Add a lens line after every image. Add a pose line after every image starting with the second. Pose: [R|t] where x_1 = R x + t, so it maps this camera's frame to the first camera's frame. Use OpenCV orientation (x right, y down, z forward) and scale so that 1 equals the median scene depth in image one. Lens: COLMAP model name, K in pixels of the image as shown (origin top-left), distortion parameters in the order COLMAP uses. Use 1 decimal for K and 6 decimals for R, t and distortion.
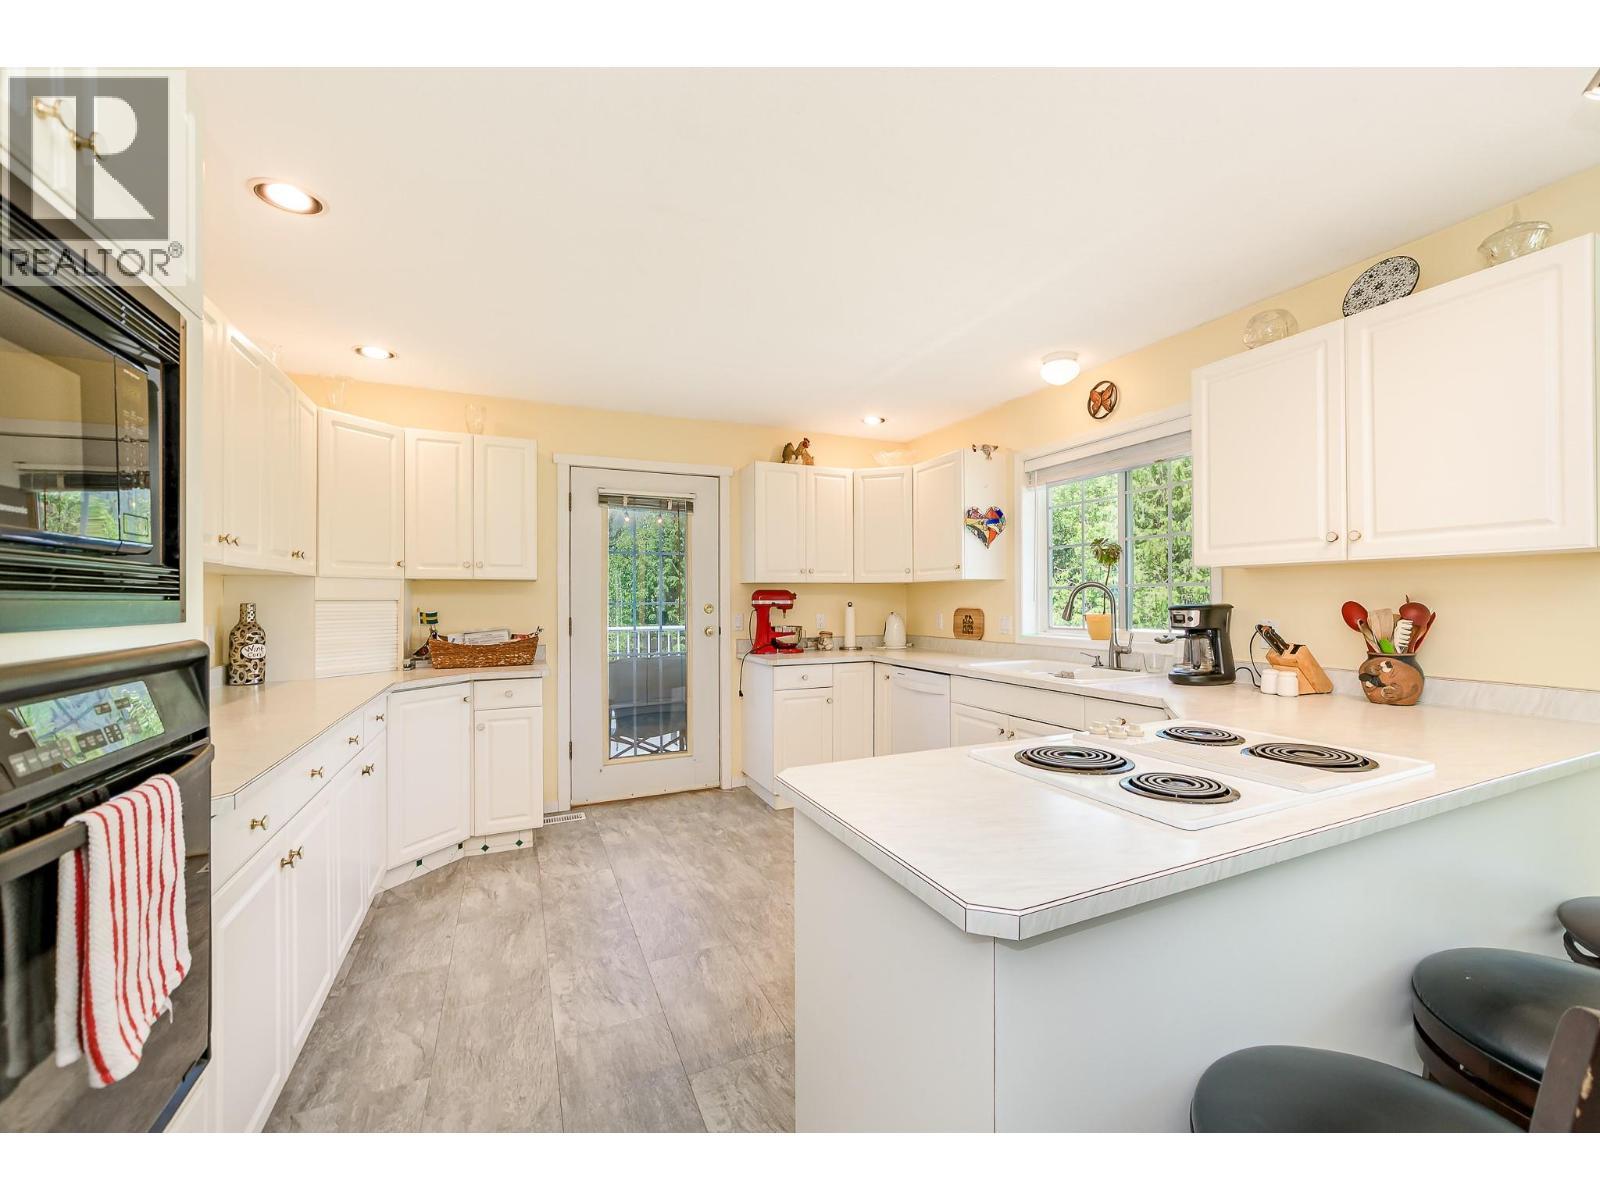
lens RADIAL K [[657.7, 0, 800.0], [0, 657.7, 600.0], [0, 0, 1]] dist [-0.000179, -0.000018]
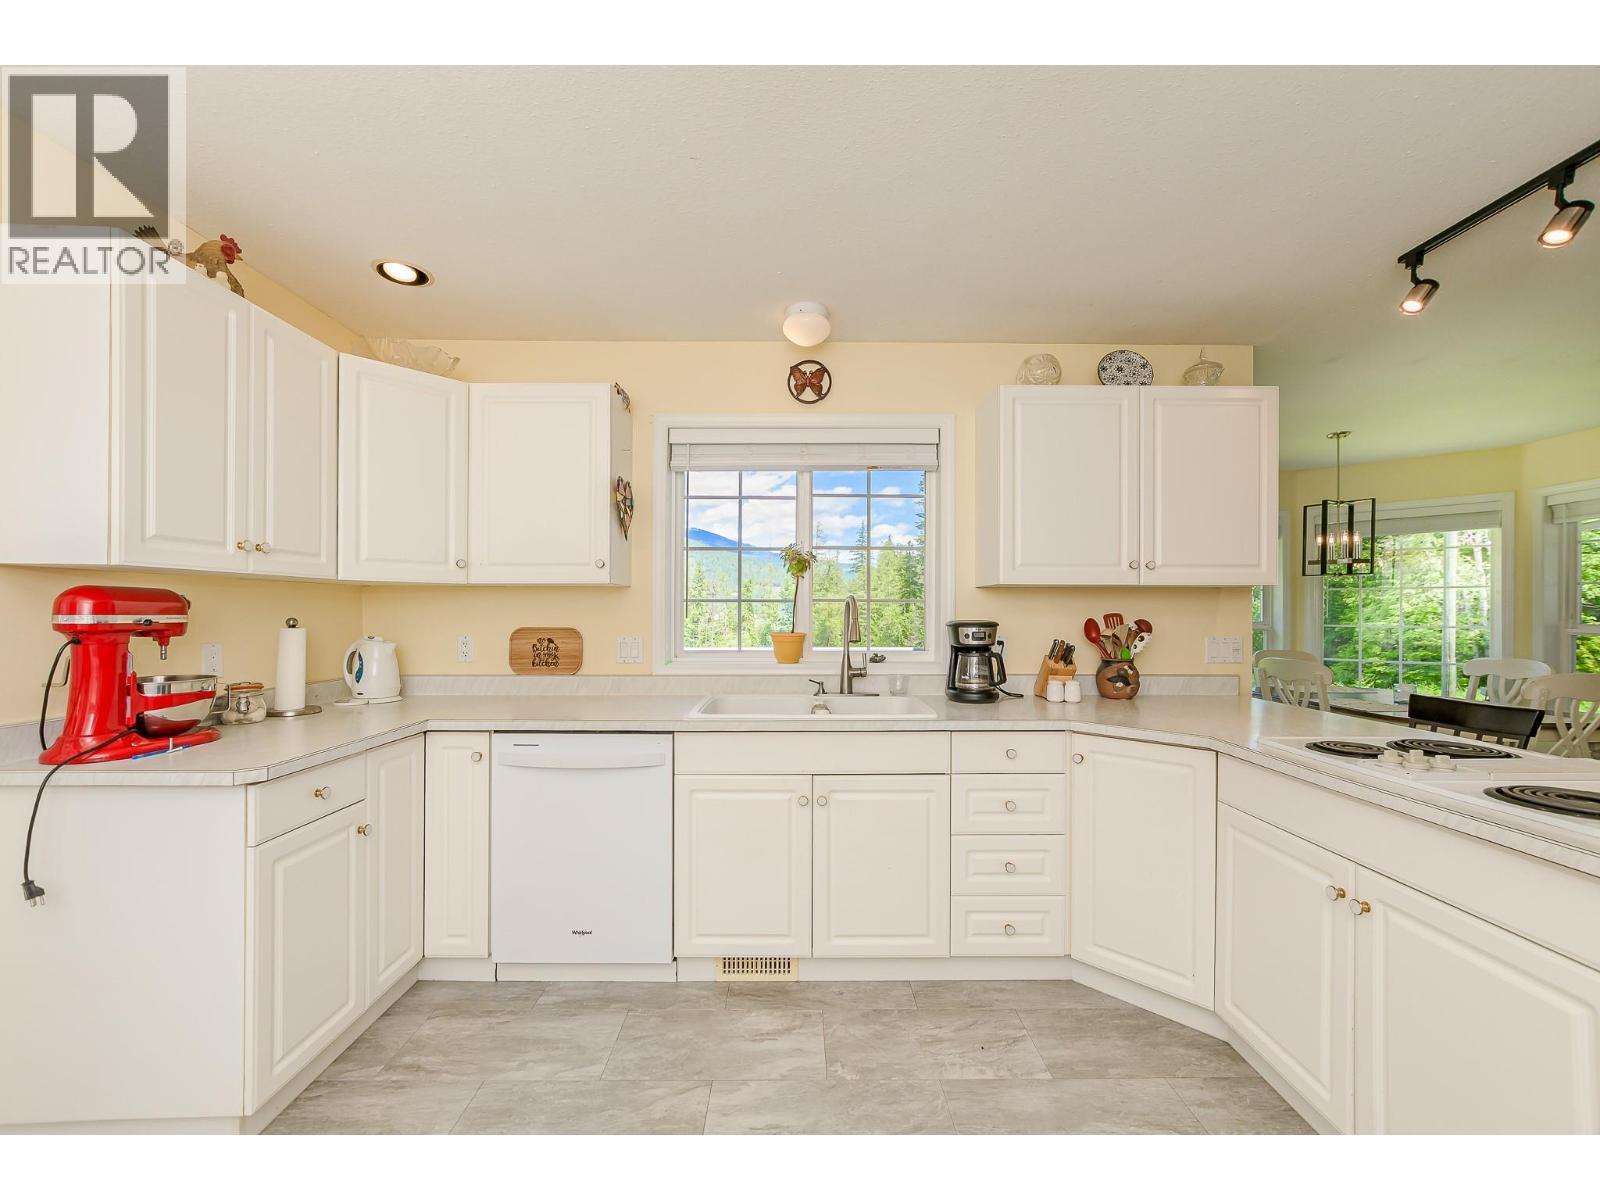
lens RADIAL K [[635.8, 0, 823.8], [0, 635.8, 615.8], [0, 0, 1]] dist [-0.000366, 0.000020]
pose [[0.396837, 0.002489, 0.917886, -0.257834], [-0.005300, 0.999986, -0.000420, -0.000661], [-0.917874, -0.004698, 0.396845, 0.578324]]
